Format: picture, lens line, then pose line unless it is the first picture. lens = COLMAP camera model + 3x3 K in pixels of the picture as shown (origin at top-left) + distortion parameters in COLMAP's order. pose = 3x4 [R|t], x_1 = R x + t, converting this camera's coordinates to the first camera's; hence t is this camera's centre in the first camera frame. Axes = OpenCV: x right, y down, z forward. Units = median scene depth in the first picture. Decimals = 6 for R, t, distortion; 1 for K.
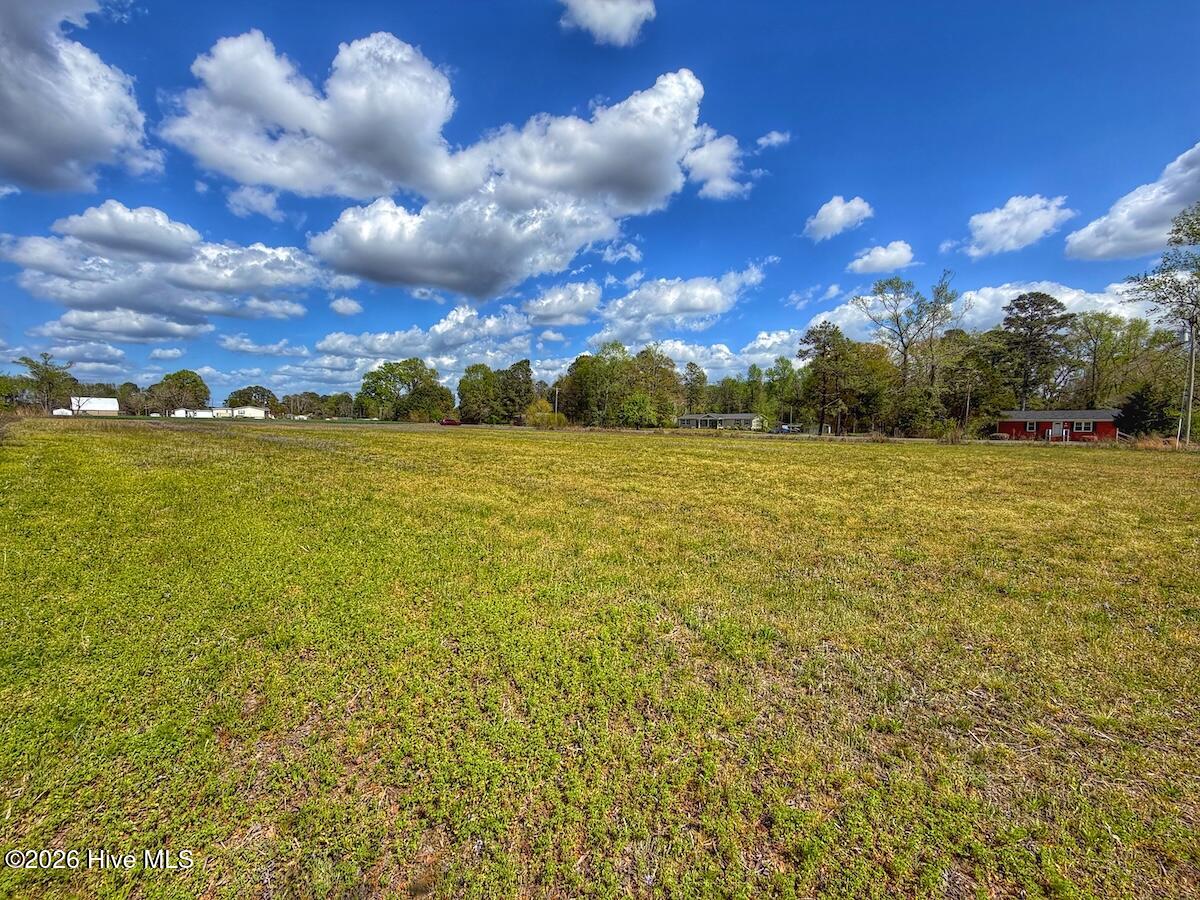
lens RADIAL K [[477.1, 0, 601.4], [0, 477.1, 445.7], [0, 0, 1]] dist [-0.005224, 0.000789]
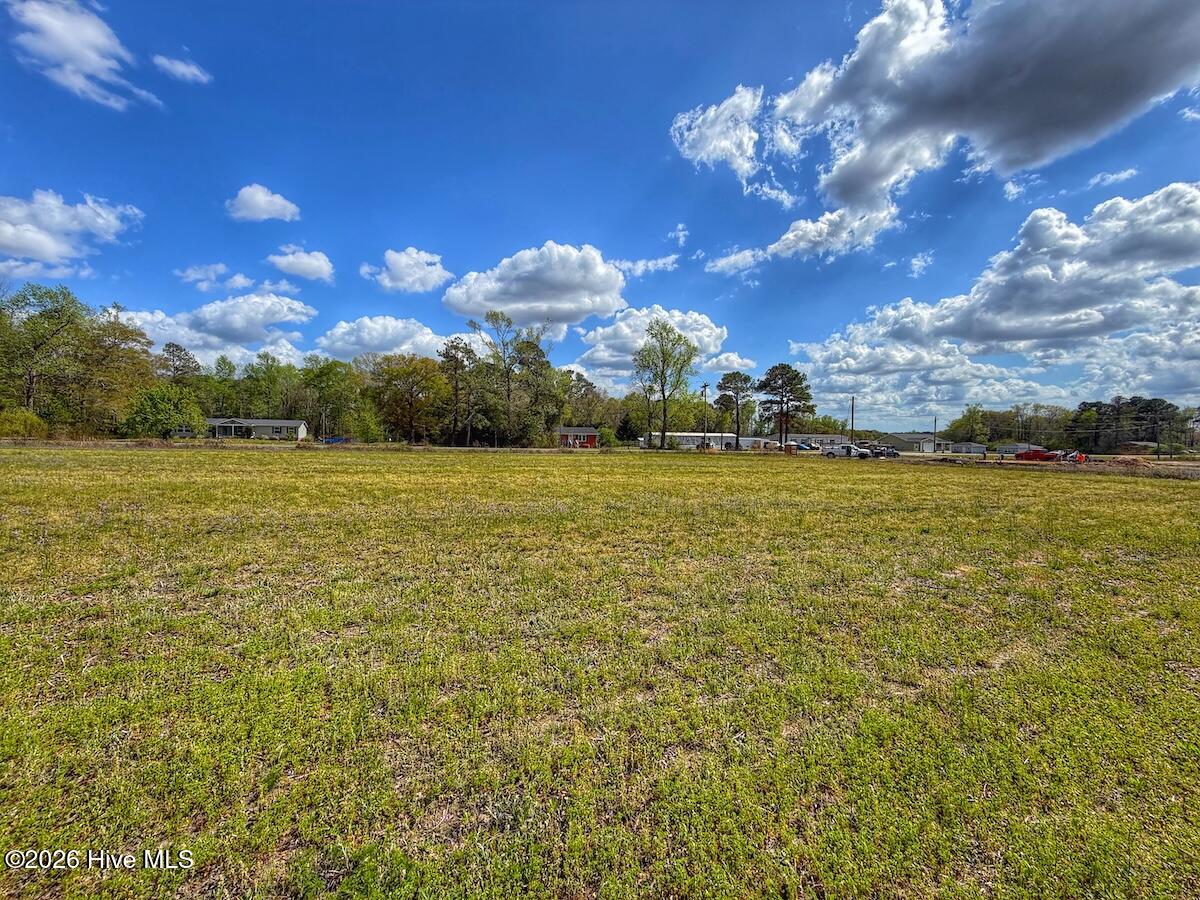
lens RADIAL K [[477.1, 0, 597.3], [0, 477.1, 454.6], [0, 0, 1]] dist [-0.005224, 0.000789]
pose [[0.427546, -0.034755, 0.903325, -0.057522], [0.028855, 0.999276, 0.024790, -0.003456], [-0.903533, 0.015466, 0.428240, 0.041274]]
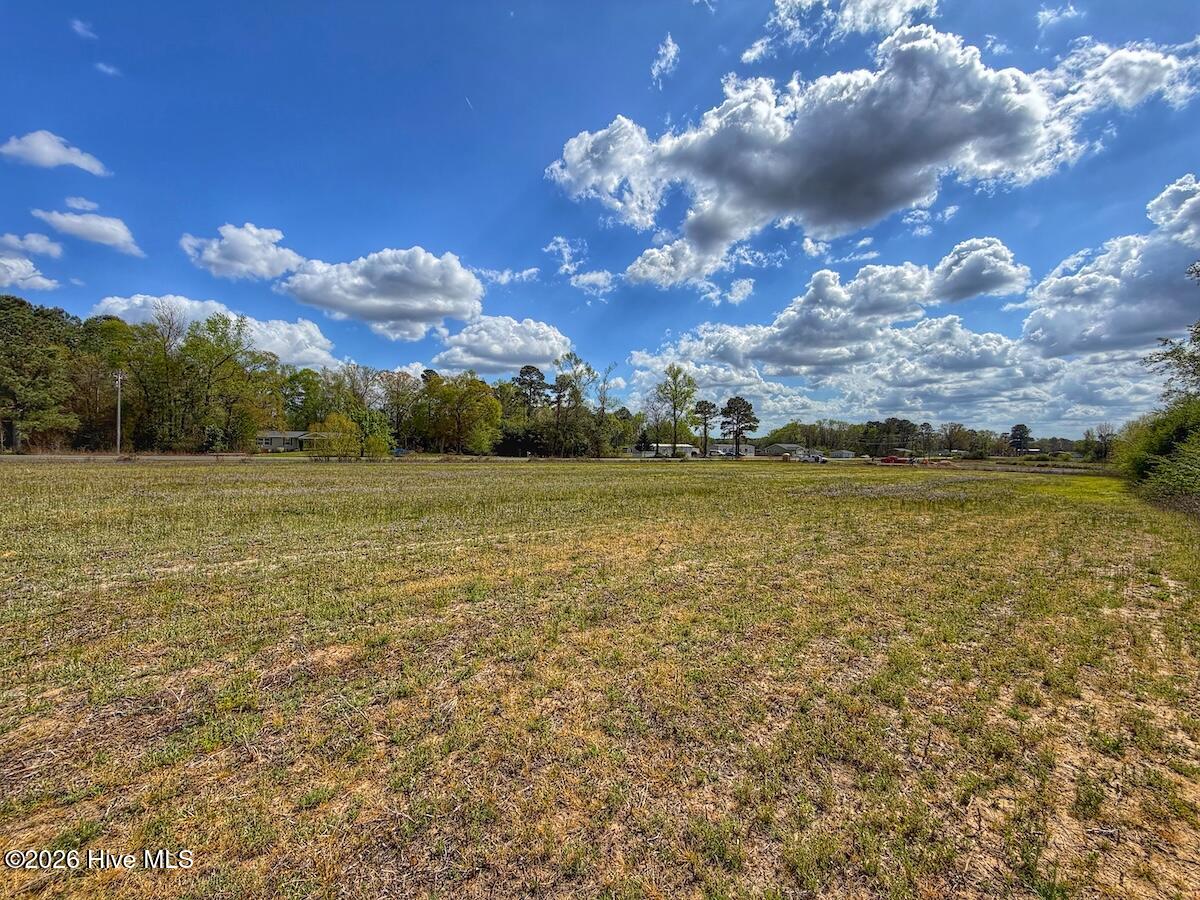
lens RADIAL K [[477.1, 0, 594.9], [0, 477.1, 466.1], [0, 0, 1]] dist [-0.005224, 0.000789]
pose [[0.112581, -0.052827, 0.992237, -0.129729], [0.025731, 0.998406, 0.050236, -0.009081], [-0.993309, 0.019876, 0.113761, 0.105995]]
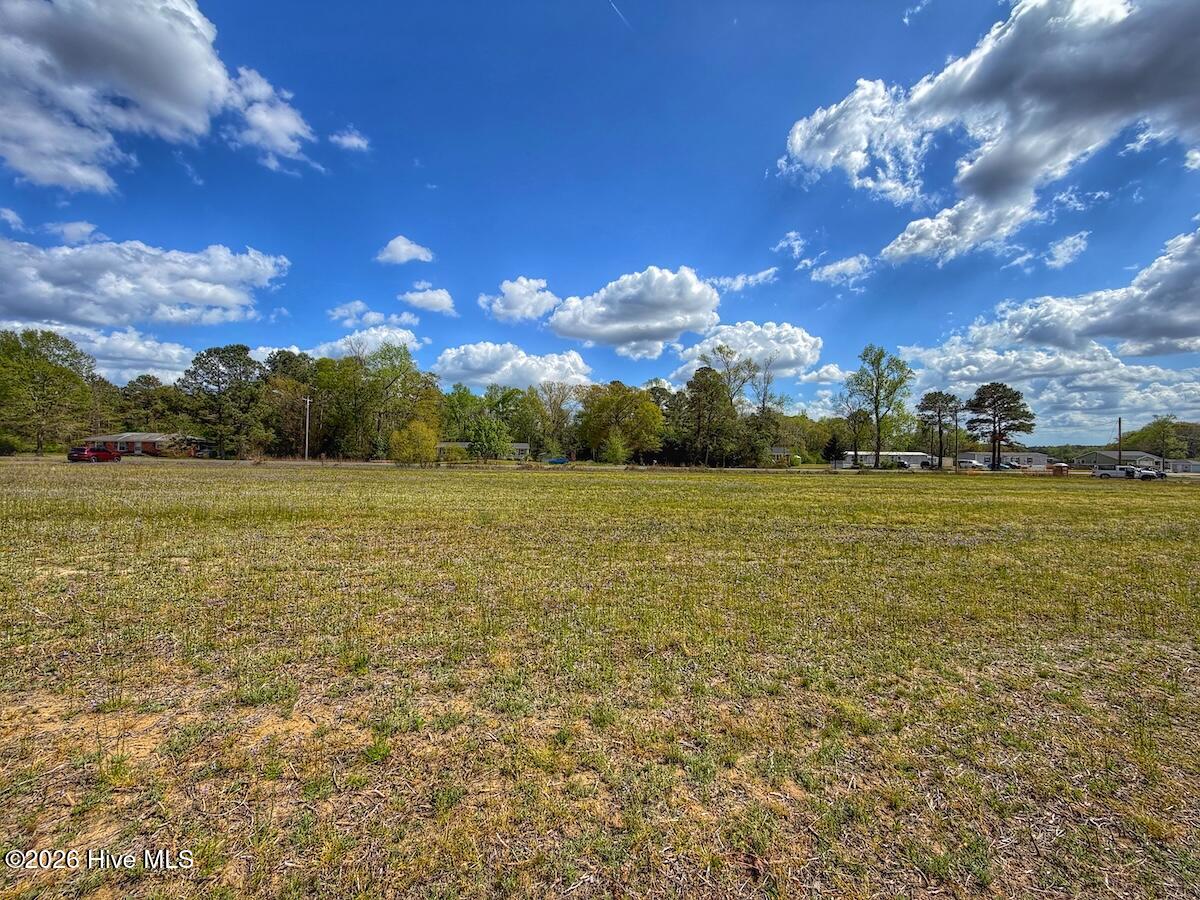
lens RADIAL K [[477.1, 0, 595.6], [0, 477.1, 457.2], [0, 0, 1]] dist [-0.005224, 0.000789]
pose [[0.577591, -0.011241, 0.816249, -0.096172], [0.030002, 0.999522, -0.007465, -0.006555], [-0.815774, 0.028801, 0.577653, 0.076326]]
